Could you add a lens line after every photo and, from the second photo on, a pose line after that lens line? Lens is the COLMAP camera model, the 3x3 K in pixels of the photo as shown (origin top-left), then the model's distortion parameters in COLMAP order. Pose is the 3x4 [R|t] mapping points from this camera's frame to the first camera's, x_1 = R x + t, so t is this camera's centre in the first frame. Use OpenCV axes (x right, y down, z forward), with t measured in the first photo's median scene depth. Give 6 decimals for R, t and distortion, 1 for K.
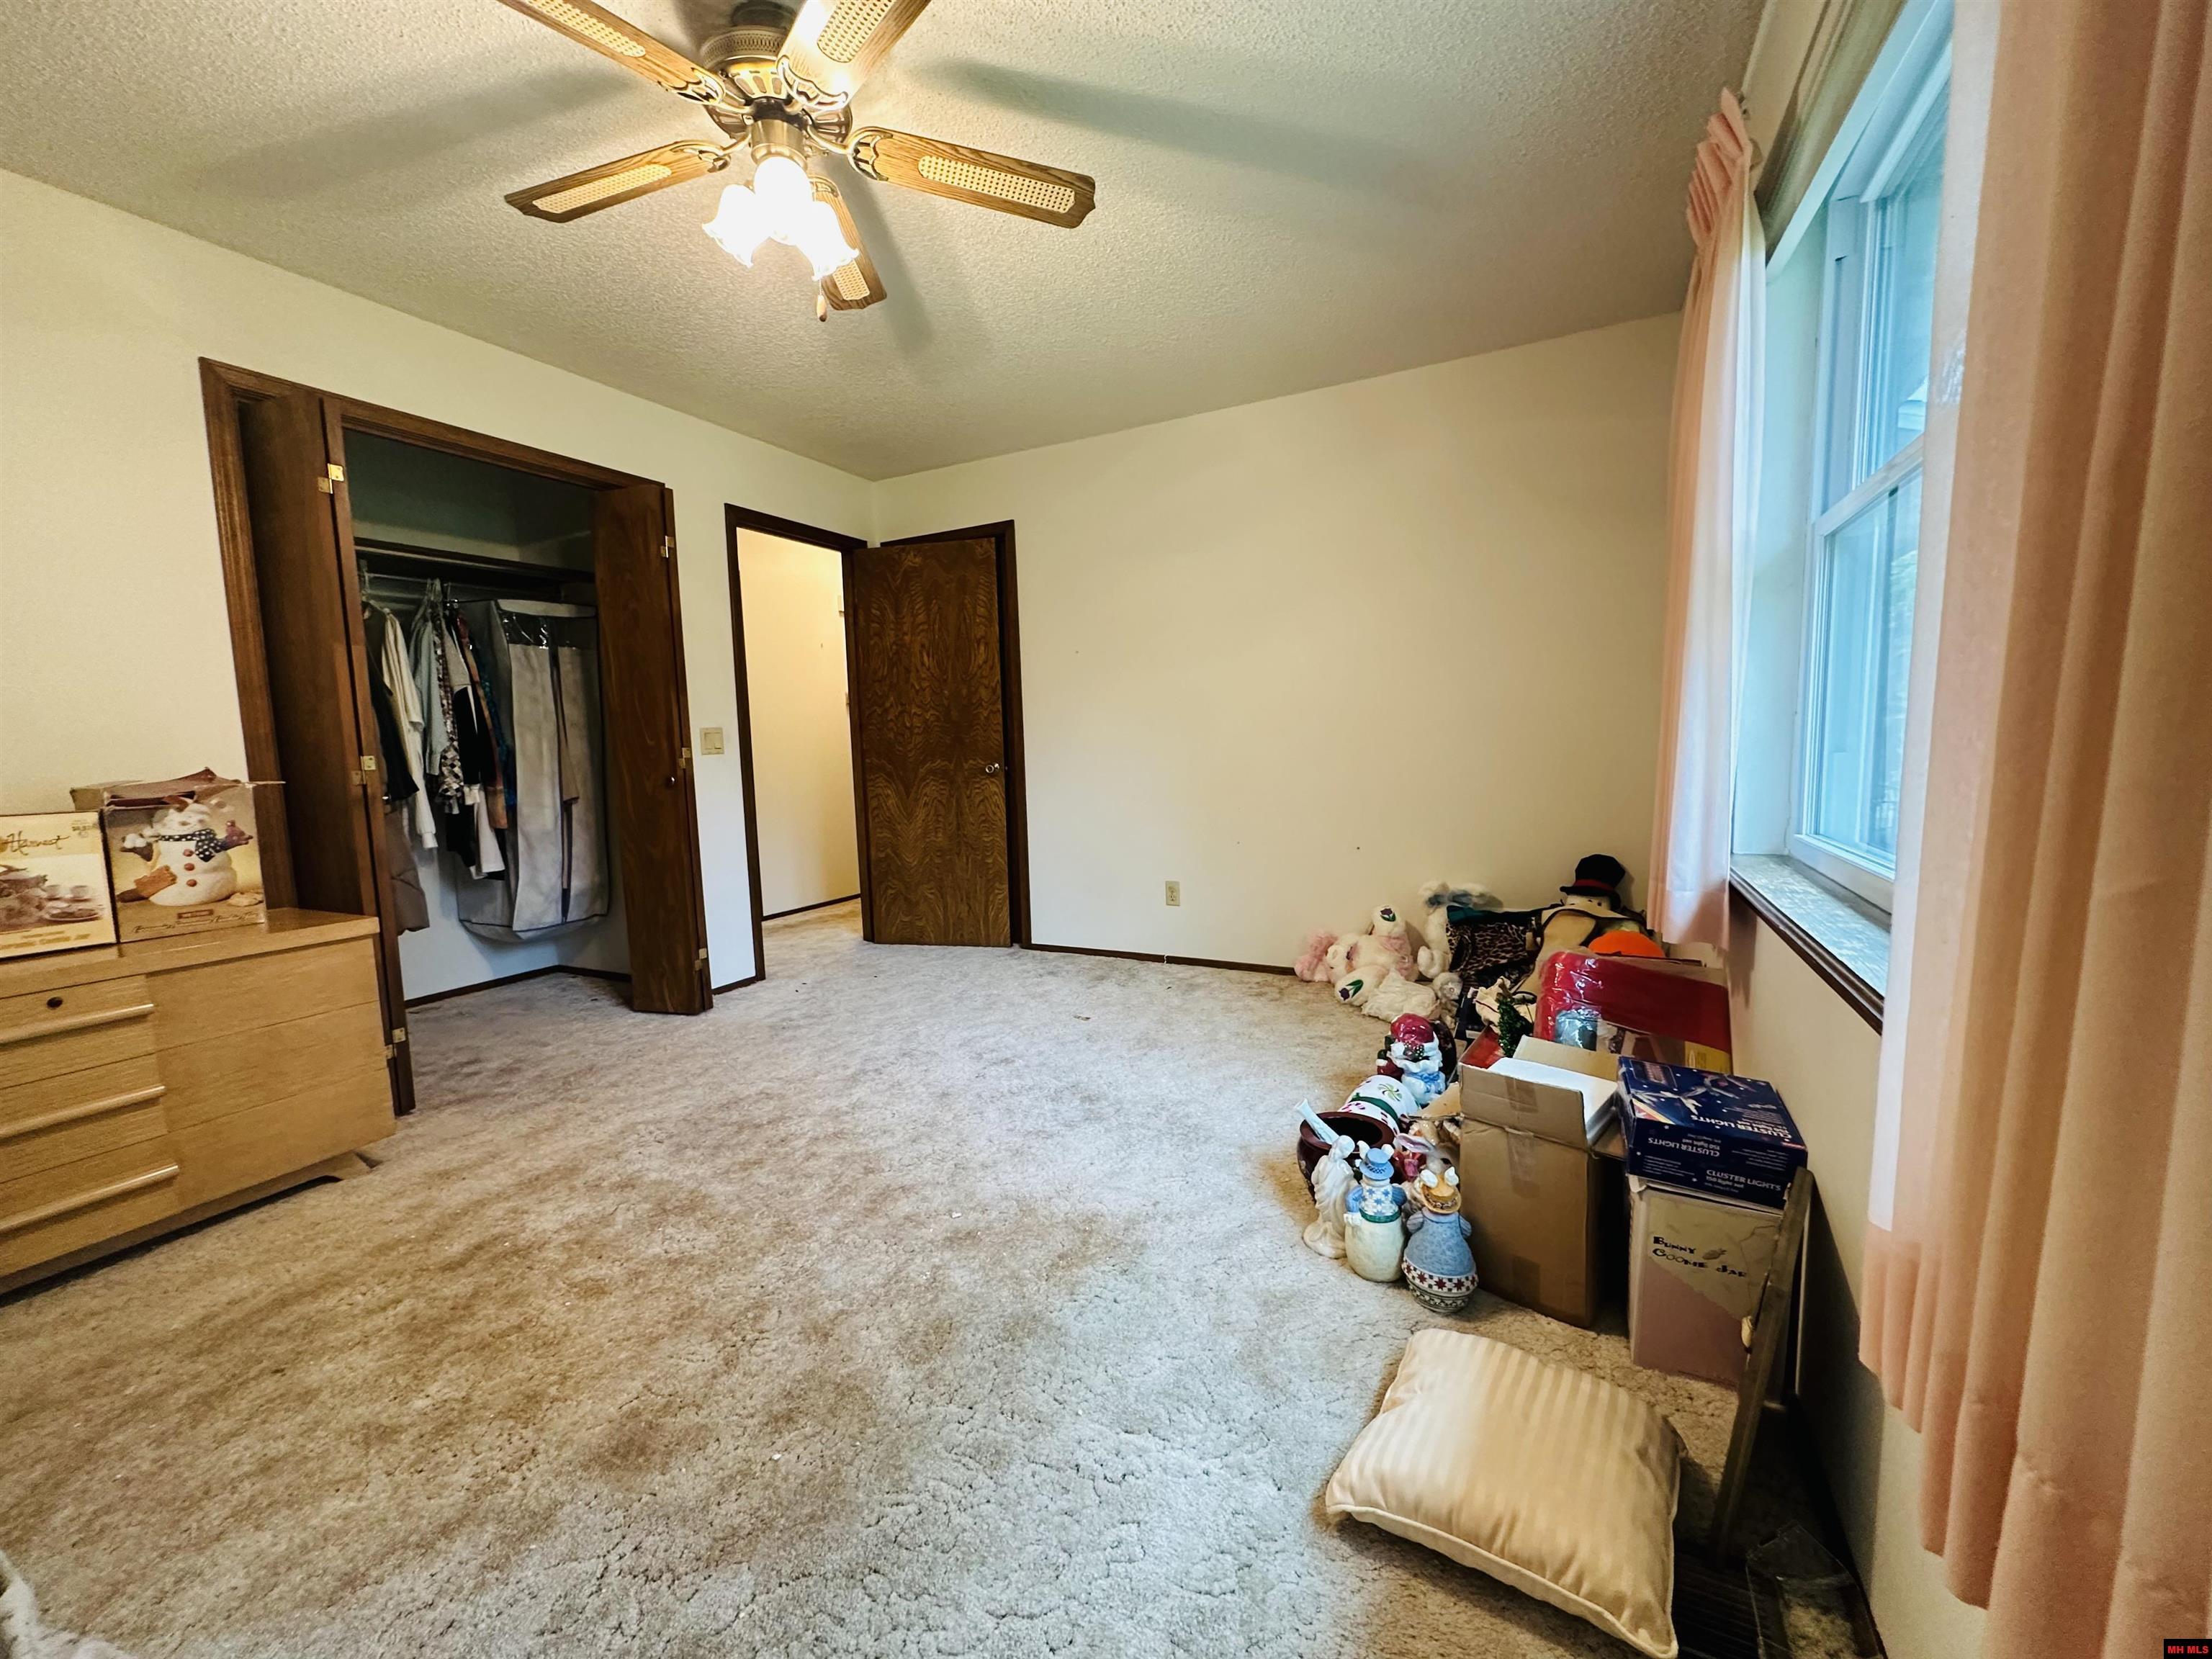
lens RADIAL K [[883.6, 0, 1105.3], [0, 883.6, 825.1], [0, 0, 1]] dist [-0.002511, 0.000118]
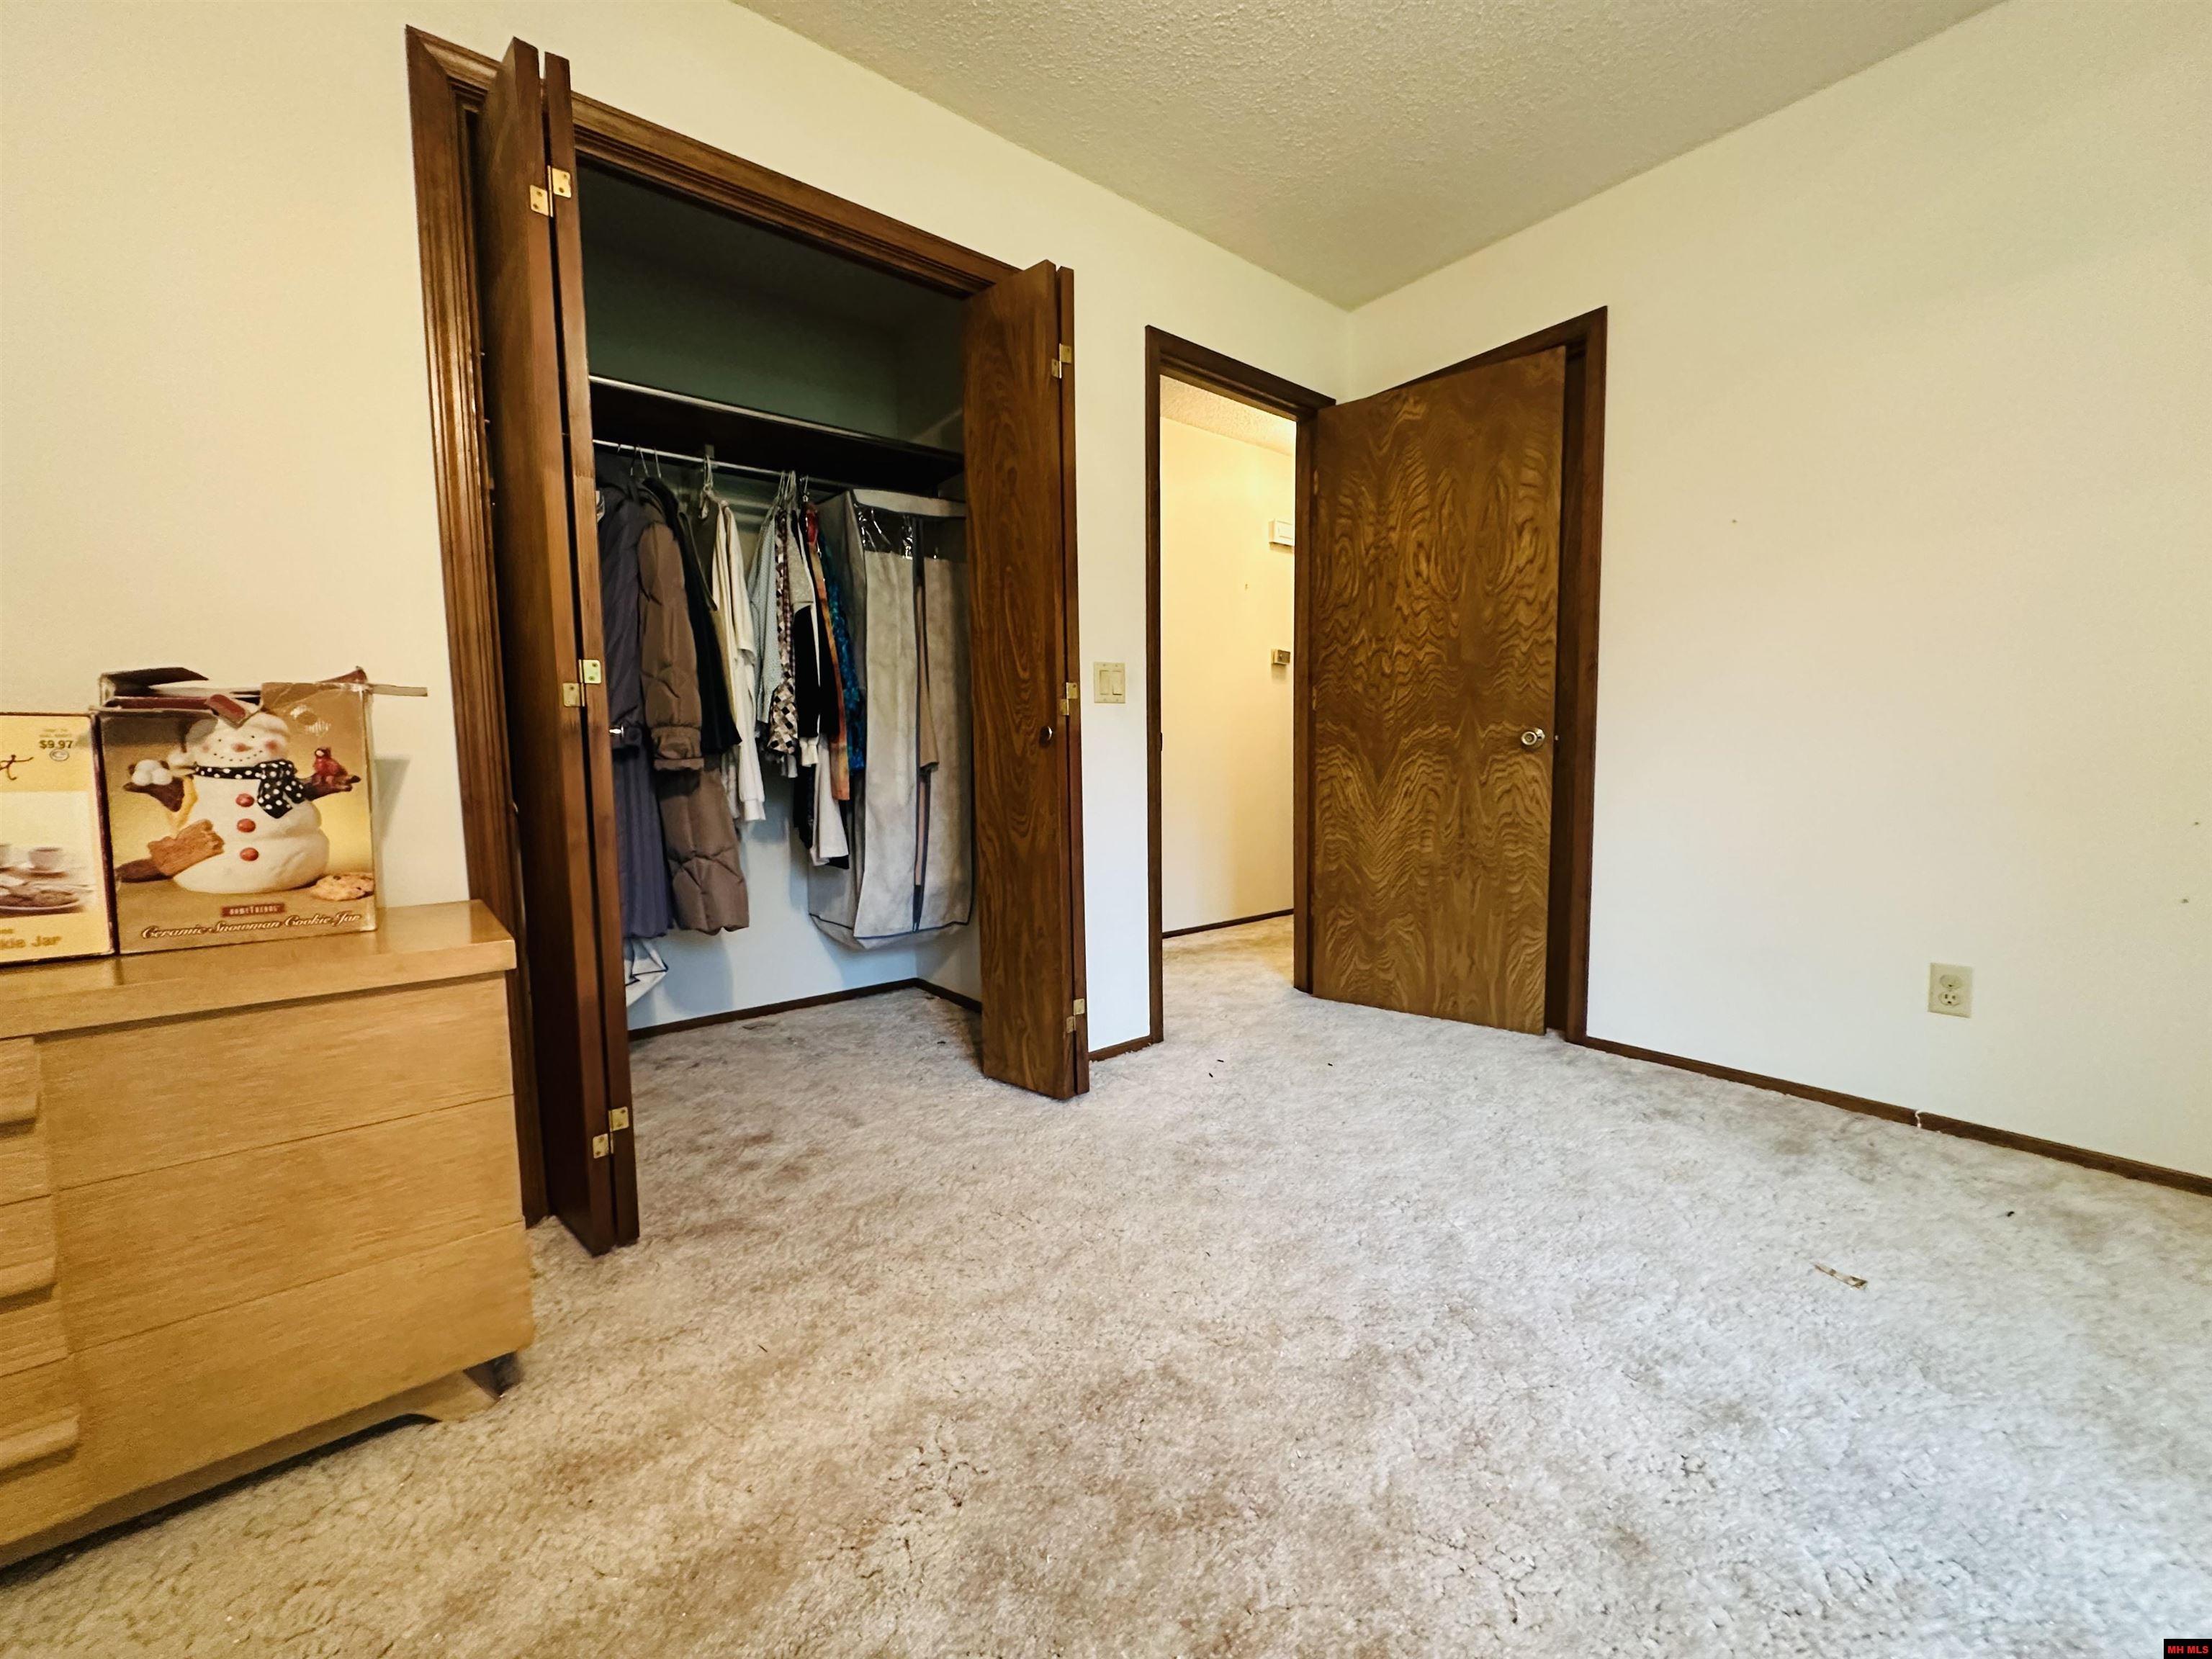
lens RADIAL K [[883.6, 0, 1105.3], [0, 883.6, 825.1], [0, 0, 1]] dist [-0.002511, 0.000118]
pose [[0.912887, 0.051646, -0.404933, -0.184203], [-0.053451, 0.998547, 0.006857, 0.008320], [0.404698, 0.015384, 0.914321, 0.416364]]
